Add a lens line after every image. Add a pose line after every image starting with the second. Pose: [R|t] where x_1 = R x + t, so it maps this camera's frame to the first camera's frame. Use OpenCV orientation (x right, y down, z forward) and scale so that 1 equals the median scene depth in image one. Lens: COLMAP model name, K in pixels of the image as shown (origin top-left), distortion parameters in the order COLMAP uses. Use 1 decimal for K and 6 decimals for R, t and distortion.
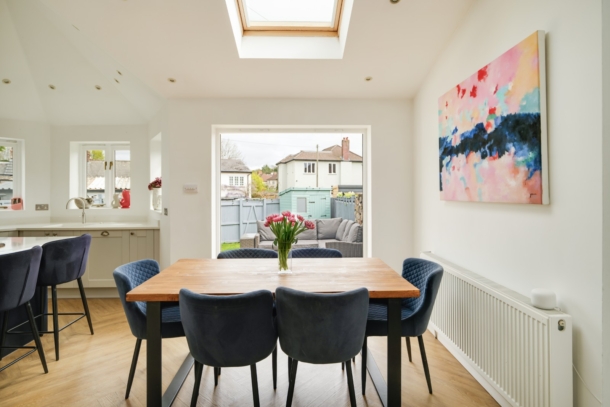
lens RADIAL K [[330.4, 0, 298.1], [0, 330.4, 189.5], [0, 0, 1]] dist [0.020159, -0.000322]
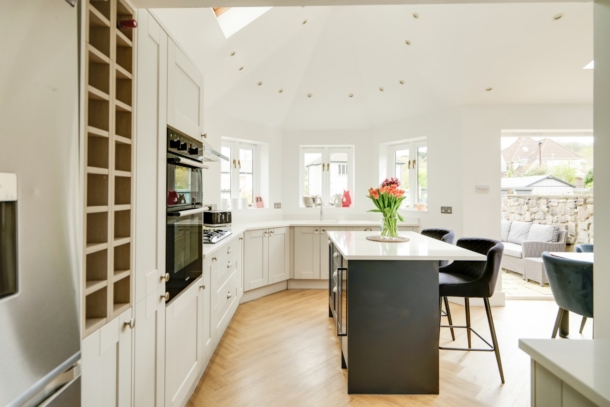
lens RADIAL K [[330.4, 0, 298.1], [0, 330.4, 189.5], [0, 0, 1]] dist [0.020159, -0.000322]
pose [[0.999657, 0.004423, -0.025802, -0.242766], [-0.004545, 0.999979, -0.004667, 0.002034], [0.025781, 0.004783, 0.999656, -0.026293]]
